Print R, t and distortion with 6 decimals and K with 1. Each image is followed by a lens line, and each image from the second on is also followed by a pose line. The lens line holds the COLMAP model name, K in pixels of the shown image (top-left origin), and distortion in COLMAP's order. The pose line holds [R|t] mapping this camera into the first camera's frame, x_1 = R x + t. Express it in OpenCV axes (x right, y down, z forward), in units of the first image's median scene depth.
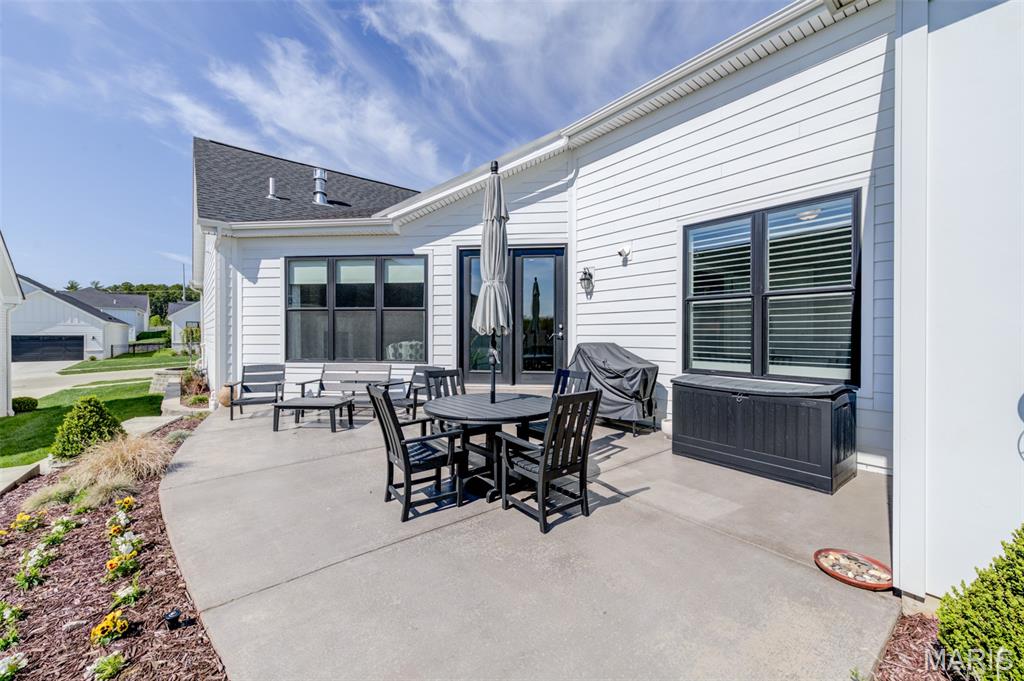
lens RADIAL K [[412.2, 0, 510.4], [0, 412.2, 335.8], [0, 0, 1]] dist [0.008960, 0.000052]
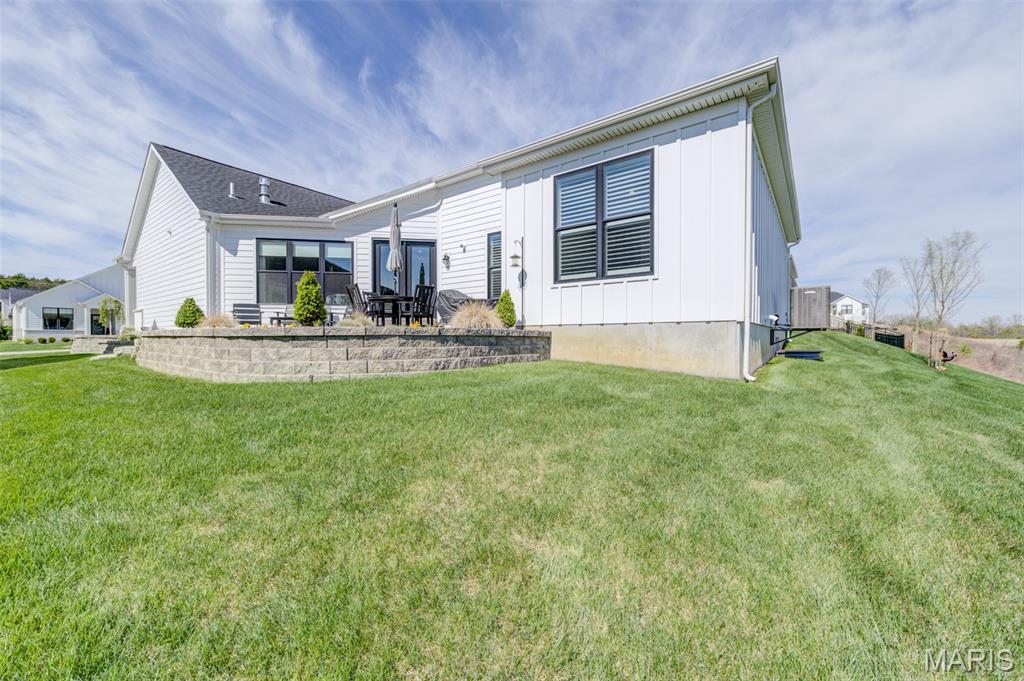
lens RADIAL K [[412.2, 0, 513.8], [0, 412.2, 341.4], [0, 0, 1]] dist [0.008960, 0.000052]
pose [[0.969496, -0.000368, 0.245107, 0.021814], [-0.000332, 0.999996, 0.002816, 0.209463], [-0.245107, -0.002811, 0.969492, -0.813060]]
